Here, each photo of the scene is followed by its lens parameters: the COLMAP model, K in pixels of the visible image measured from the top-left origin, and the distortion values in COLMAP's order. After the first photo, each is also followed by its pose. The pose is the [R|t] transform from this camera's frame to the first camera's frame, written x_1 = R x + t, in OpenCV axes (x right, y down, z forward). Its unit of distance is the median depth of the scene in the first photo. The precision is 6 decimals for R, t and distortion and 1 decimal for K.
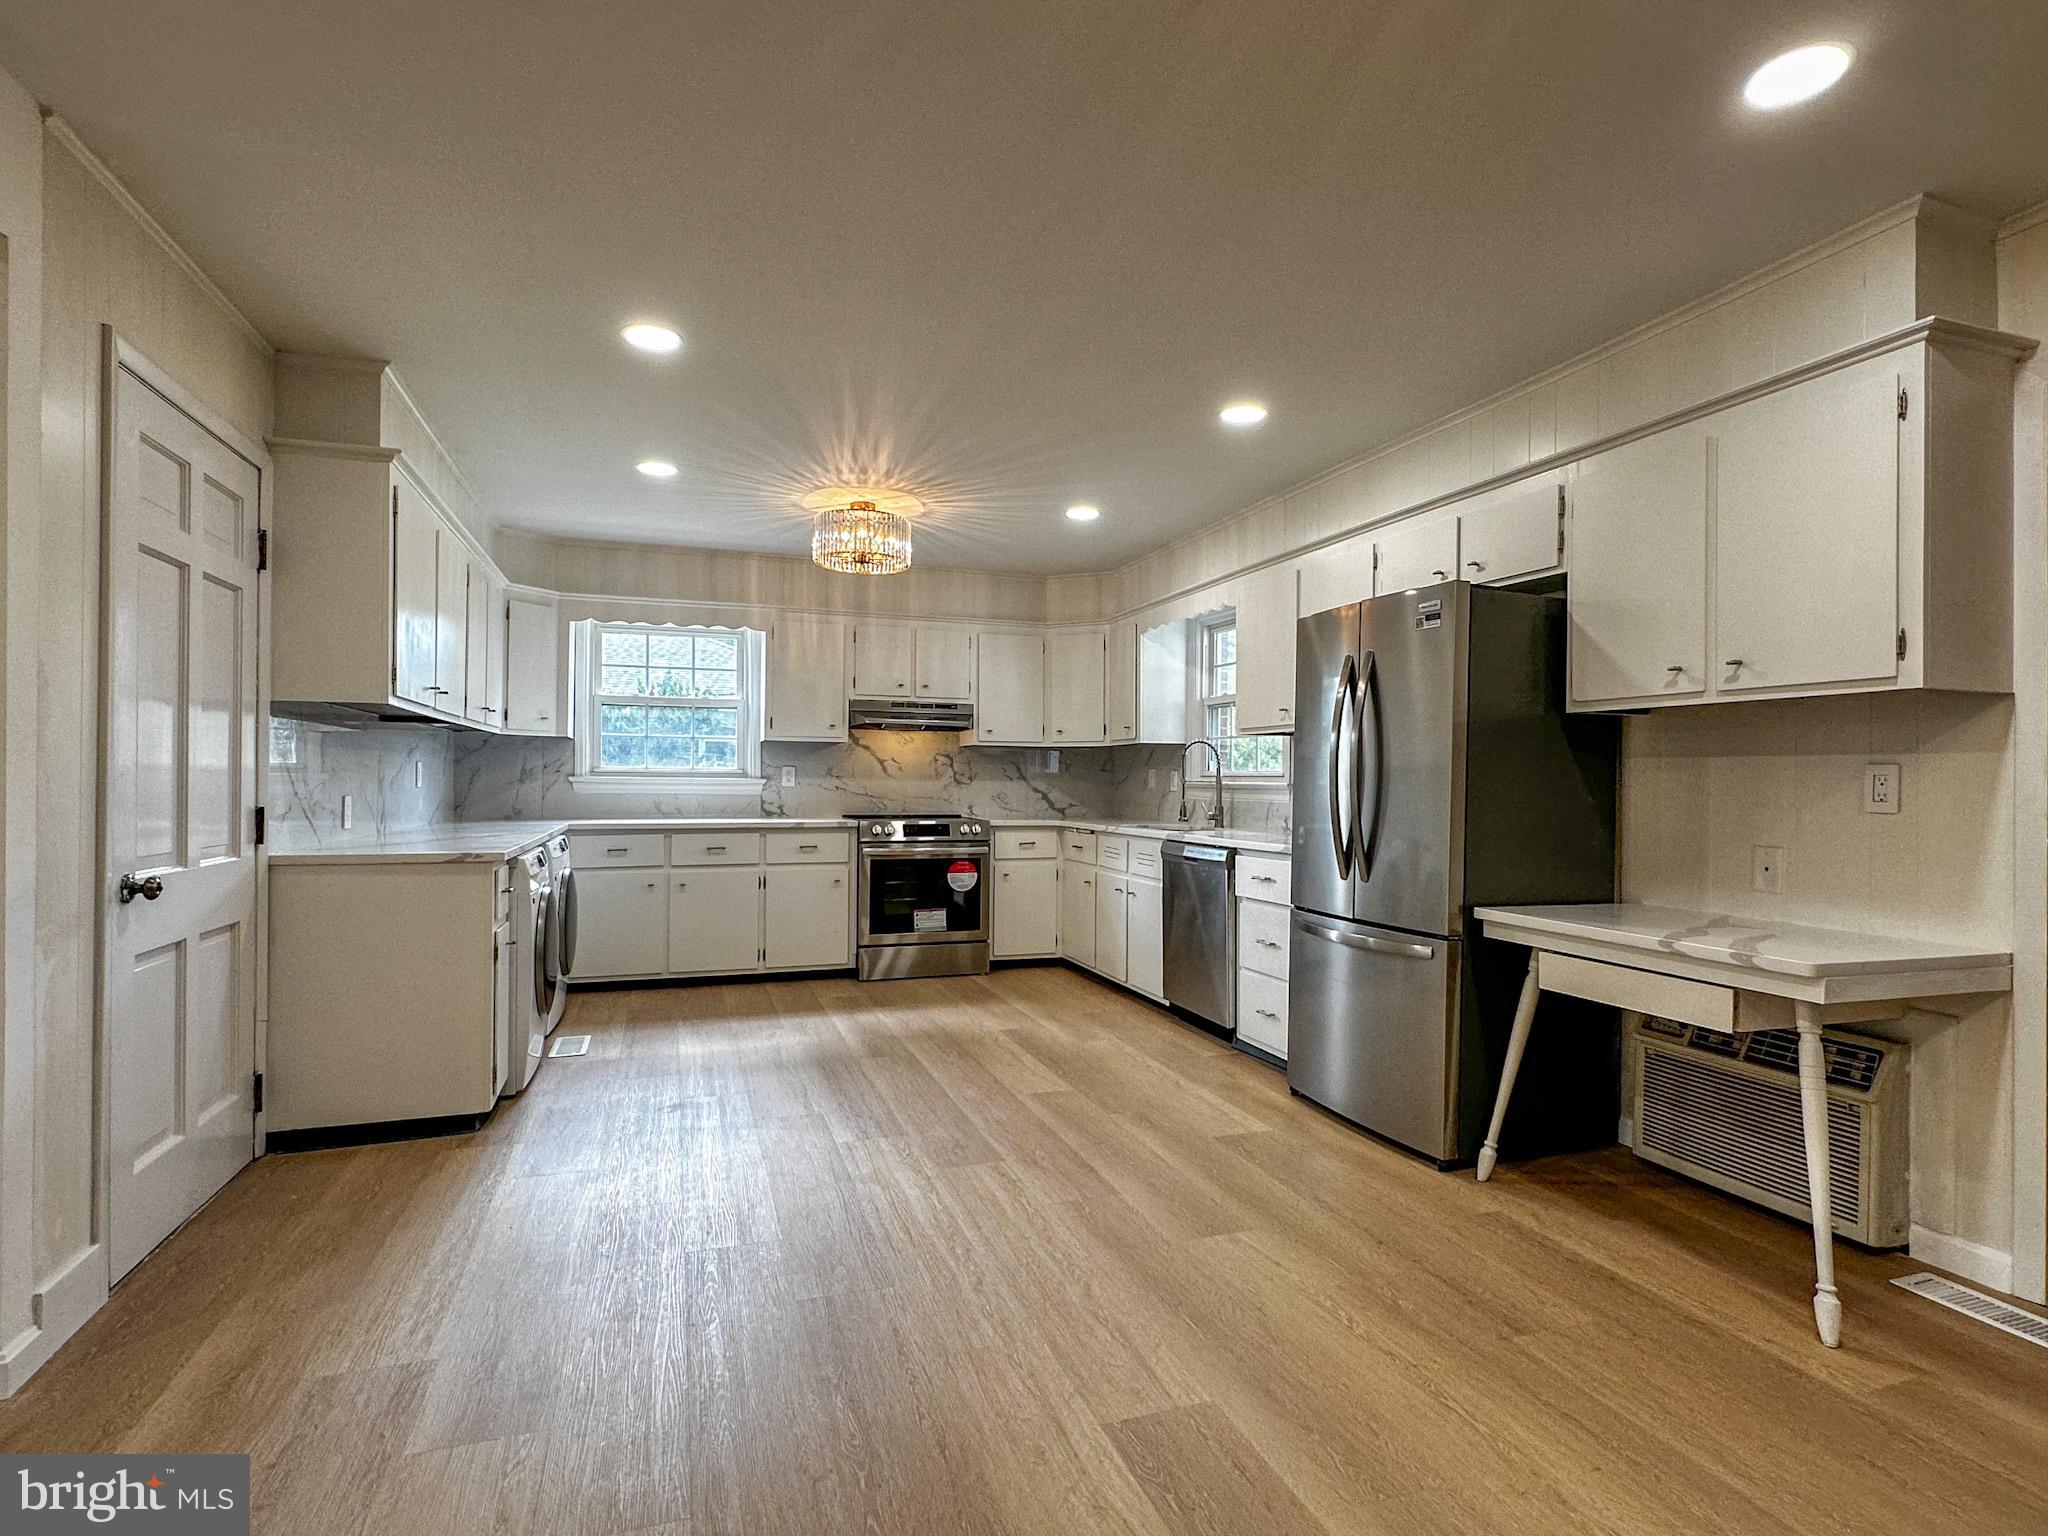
lens RADIAL K [[1020.3, 0, 1020.9], [0, 1020.3, 778.1], [0, 0, 1]] dist [-0.000442, -0.000217]
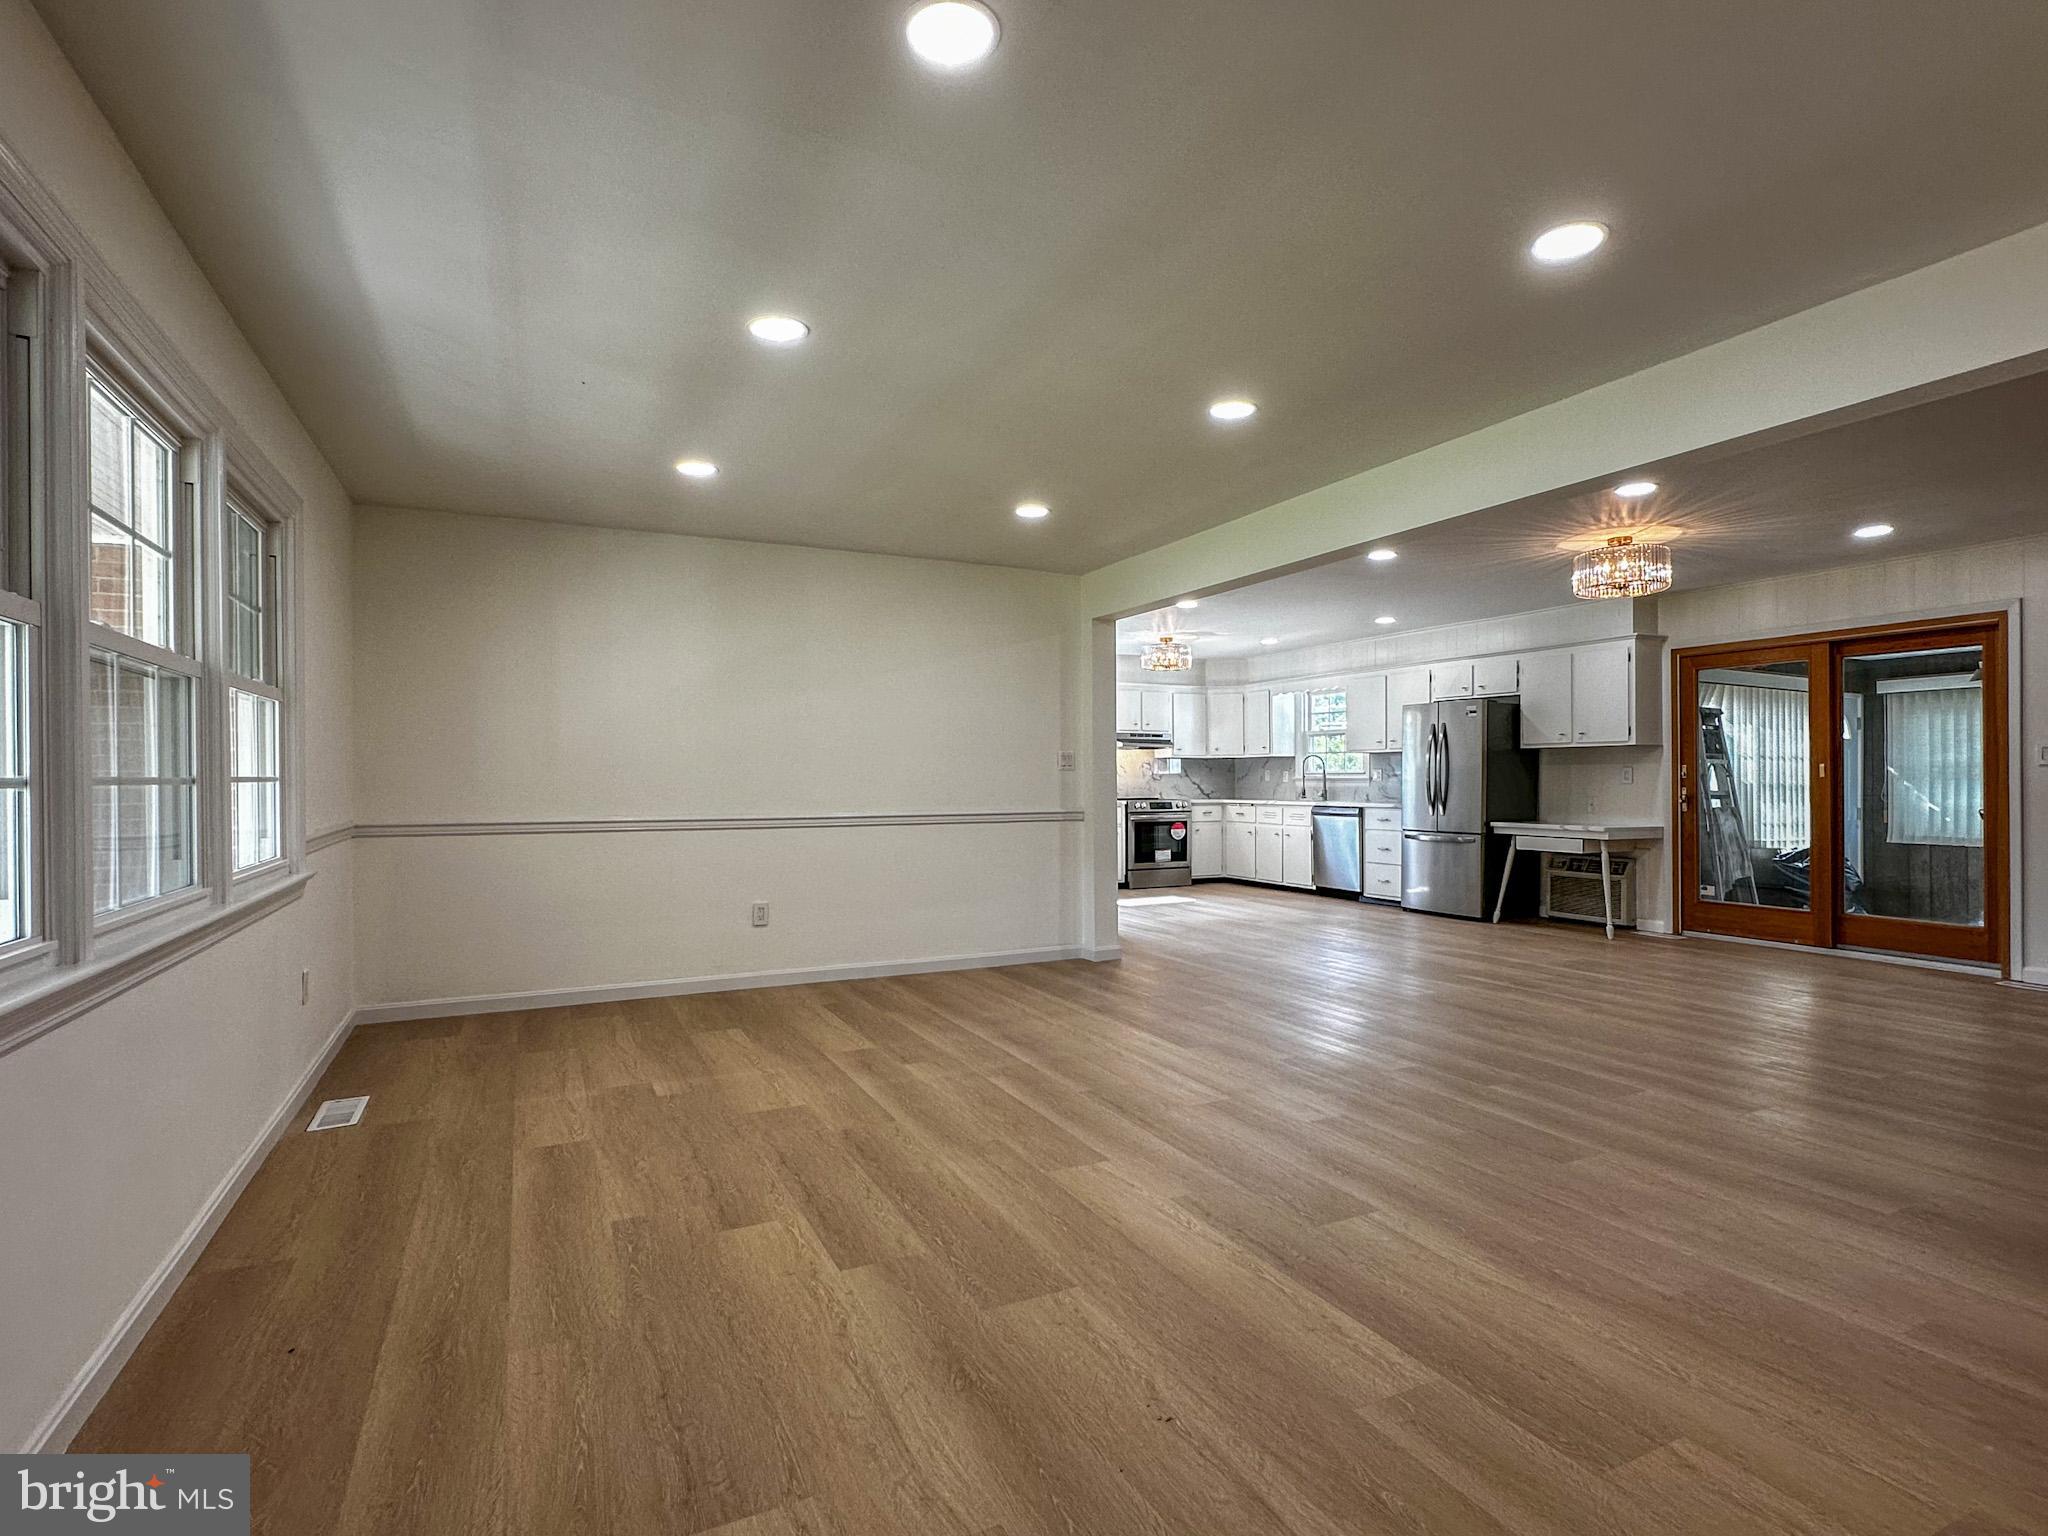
lens RADIAL K [[1020.3, 0, 1020.9], [0, 1020.3, 779.8], [0, 0, 1]] dist [-0.000442, -0.000217]
pose [[0.992484, -0.011772, 0.121808, -0.567803], [0.011385, 0.999928, 0.003868, -0.004194], [-0.121844, -0.002452, 0.992546, -0.774785]]
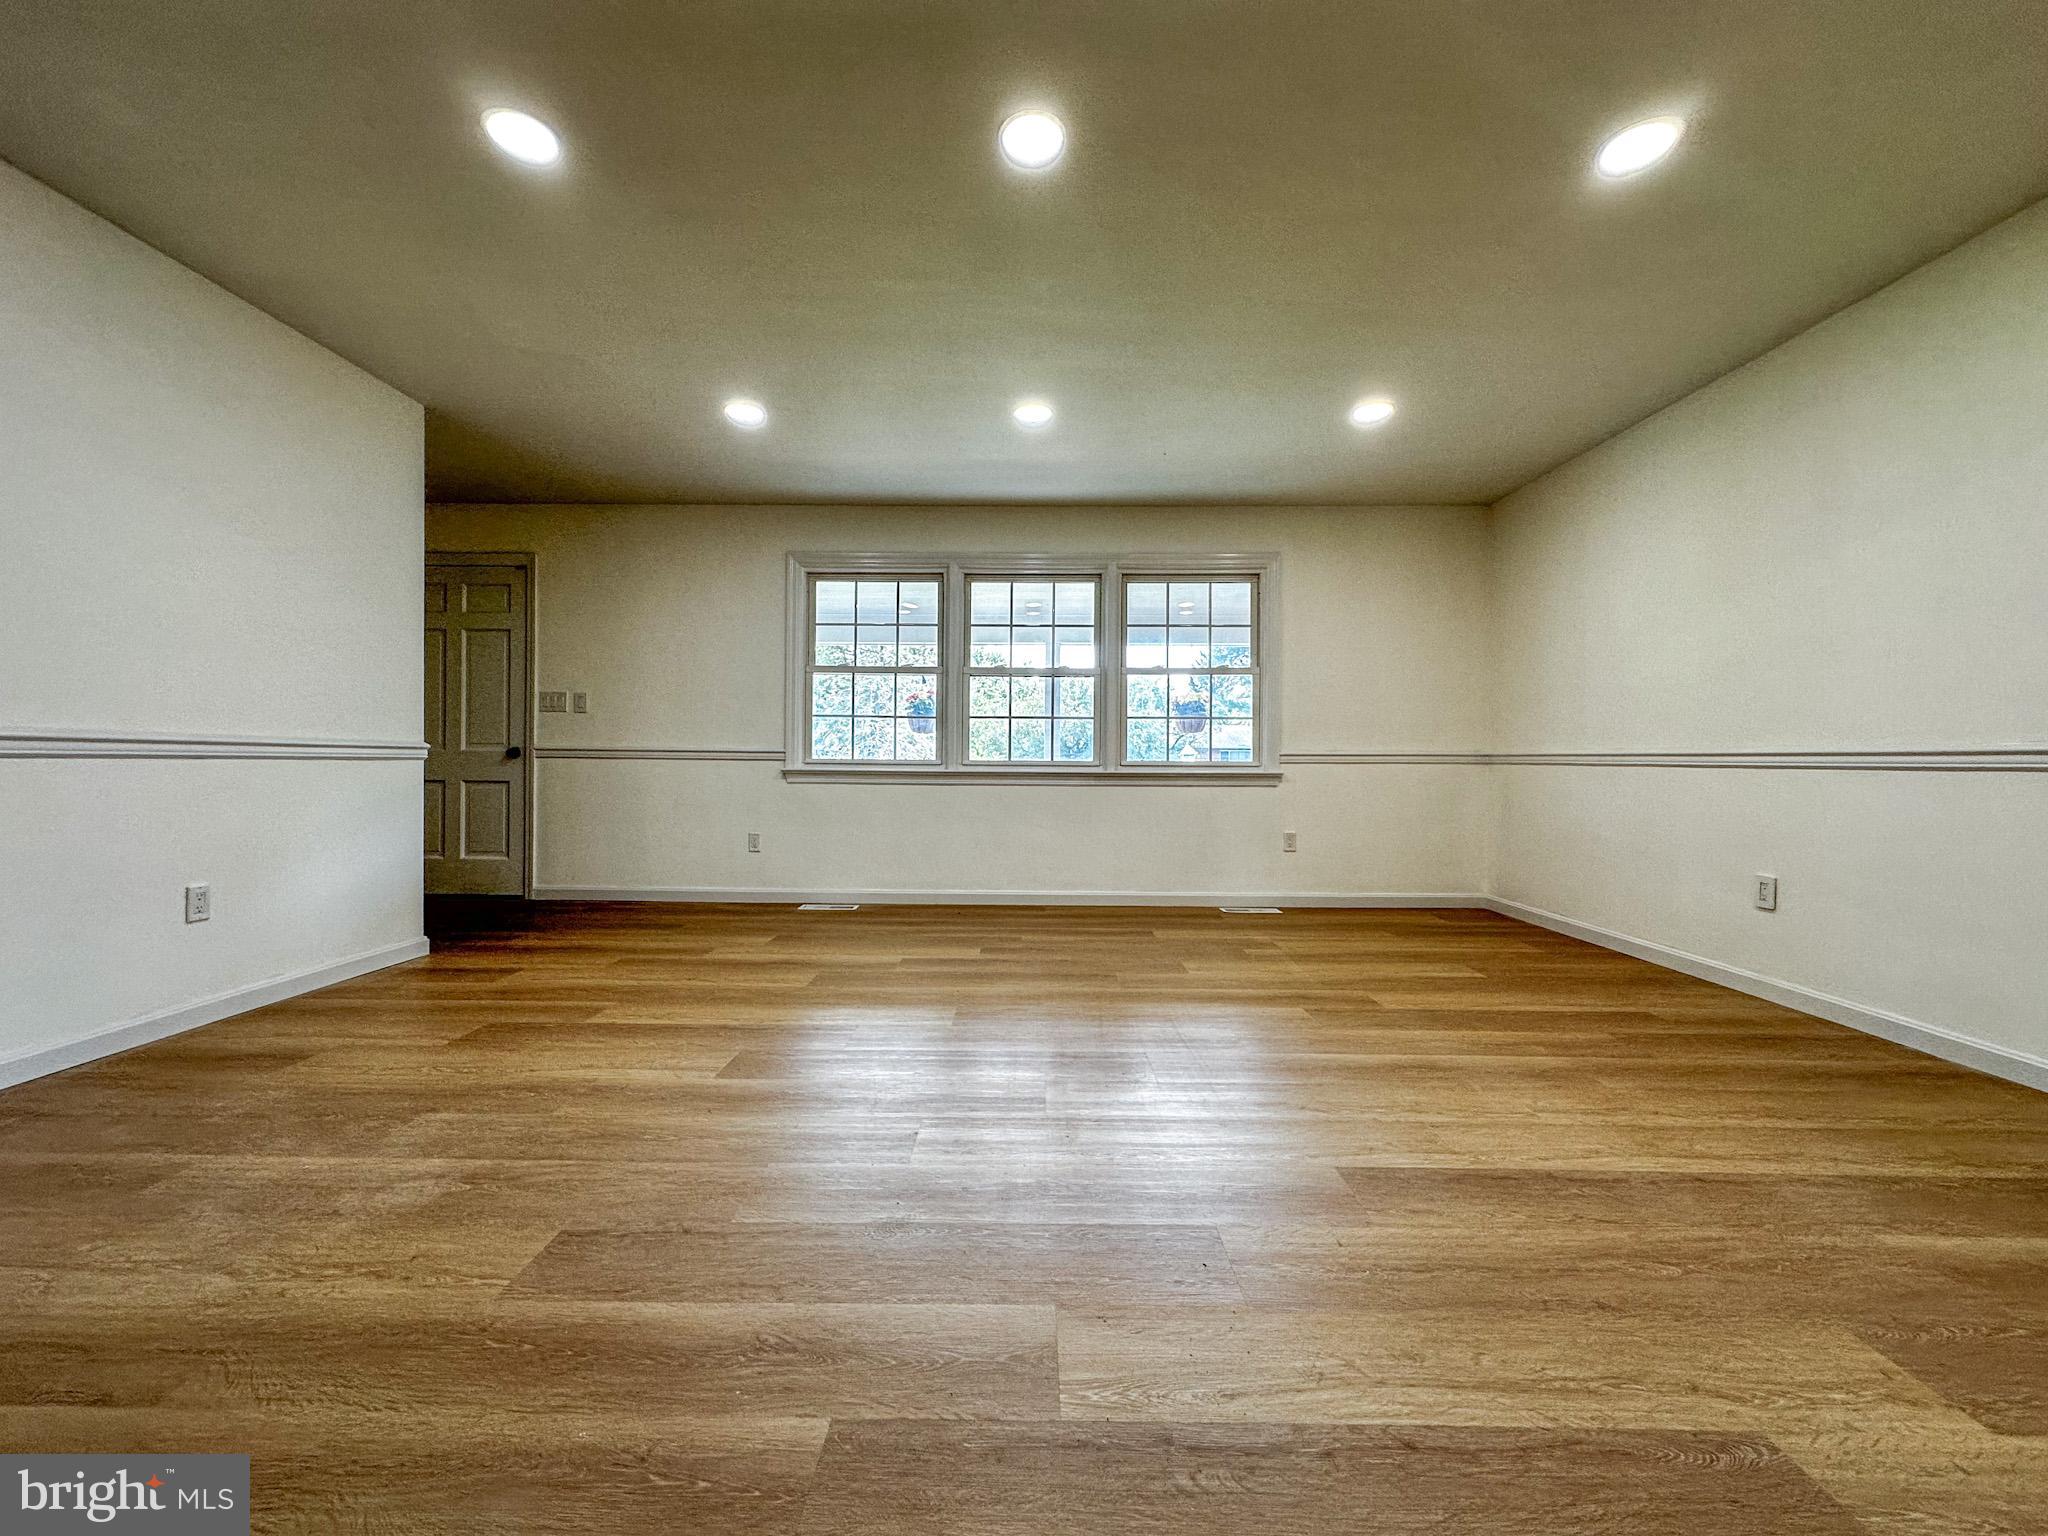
lens RADIAL K [[815.0, 0, 1021.8], [0, 815.0, 765.7], [0, 0, 1]] dist [-0.000829, 0.000248]
pose [[-0.337601, -0.002884, -0.941285, -0.028415], [-0.008223, 0.999966, -0.000114, 0.045981], [0.941253, 0.007702, -0.337613, -0.056147]]
